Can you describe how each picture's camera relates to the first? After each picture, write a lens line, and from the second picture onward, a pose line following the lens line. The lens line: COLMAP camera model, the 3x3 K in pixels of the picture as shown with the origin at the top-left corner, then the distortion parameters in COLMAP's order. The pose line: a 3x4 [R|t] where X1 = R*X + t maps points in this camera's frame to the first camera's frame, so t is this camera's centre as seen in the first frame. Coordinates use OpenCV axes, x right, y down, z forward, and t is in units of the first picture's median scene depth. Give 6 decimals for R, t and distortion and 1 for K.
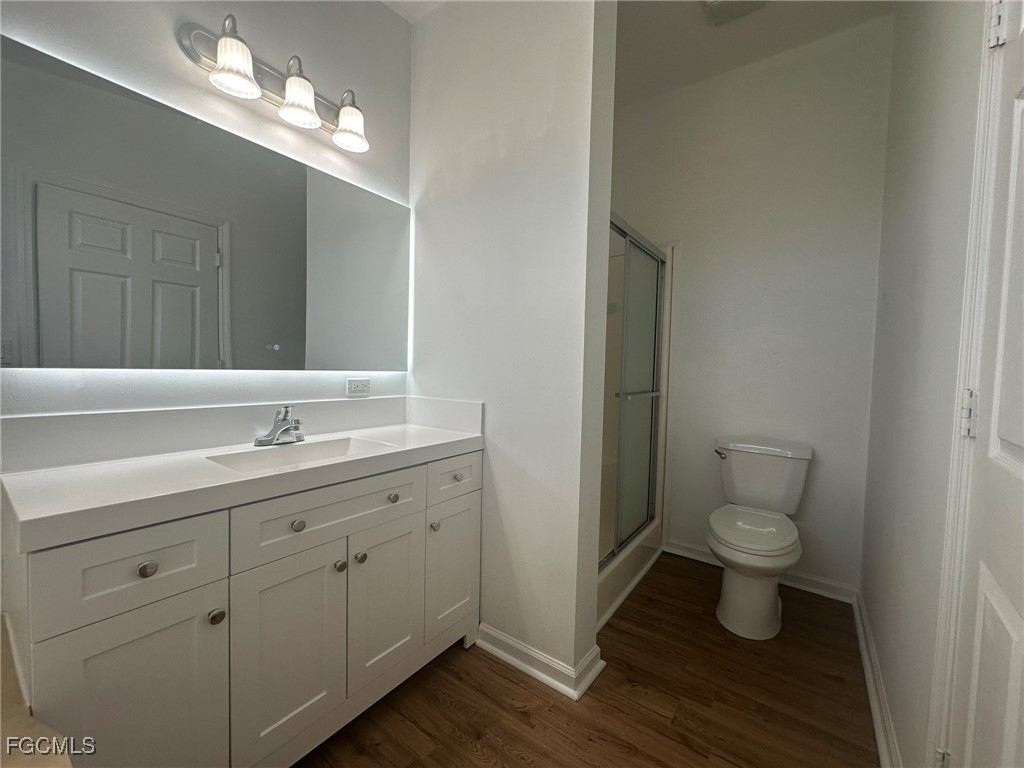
lens RADIAL K [[408.8, 0, 513.0], [0, 408.8, 384.4], [0, 0, 1]] dist [-0.004239, 0.000676]
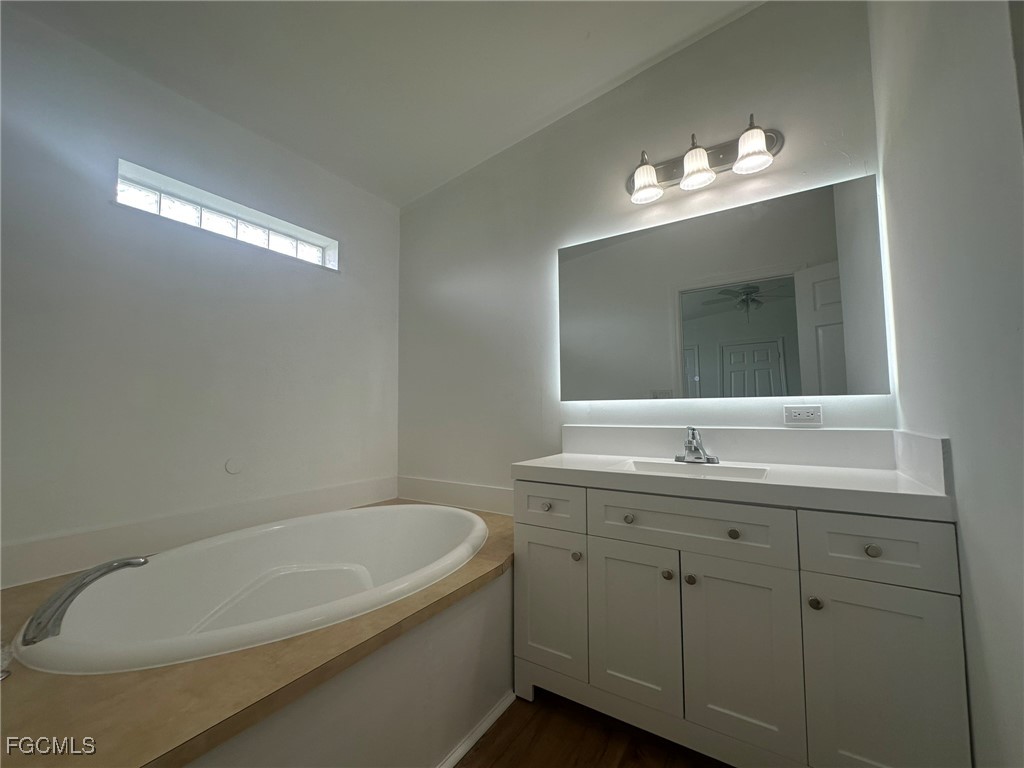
lens RADIAL K [[408.8, 0, 513.0], [0, 408.8, 384.4], [0, 0, 1]] dist [-0.004239, 0.000676]
pose [[0.044685, -0.090164, -0.994924, 0.491286], [-0.030775, 0.995322, -0.091582, 0.042451], [0.998527, 0.034711, 0.041701, 0.384863]]
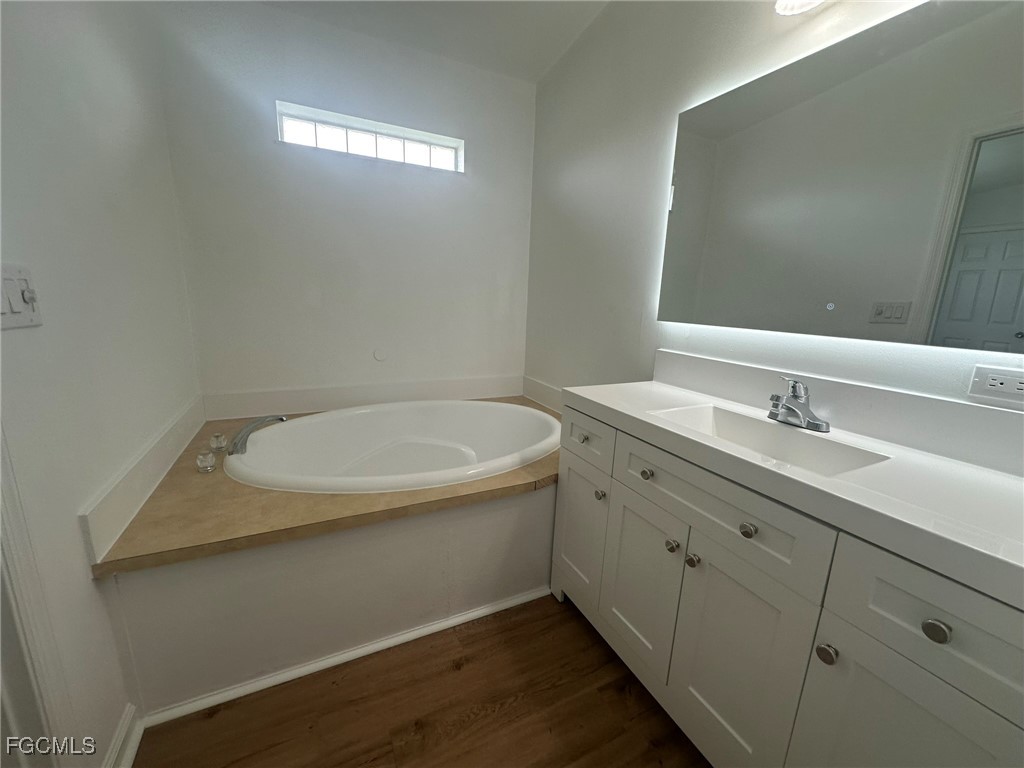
lens RADIAL K [[408.8, 0, 513.0], [0, 408.8, 384.4], [0, 0, 1]] dist [-0.004239, 0.000676]
pose [[-0.473048, 0.143567, -0.869261, 0.358991], [-0.083771, 0.974835, 0.206591, -0.050318], [0.877045, 0.170547, -0.449116, 0.754037]]
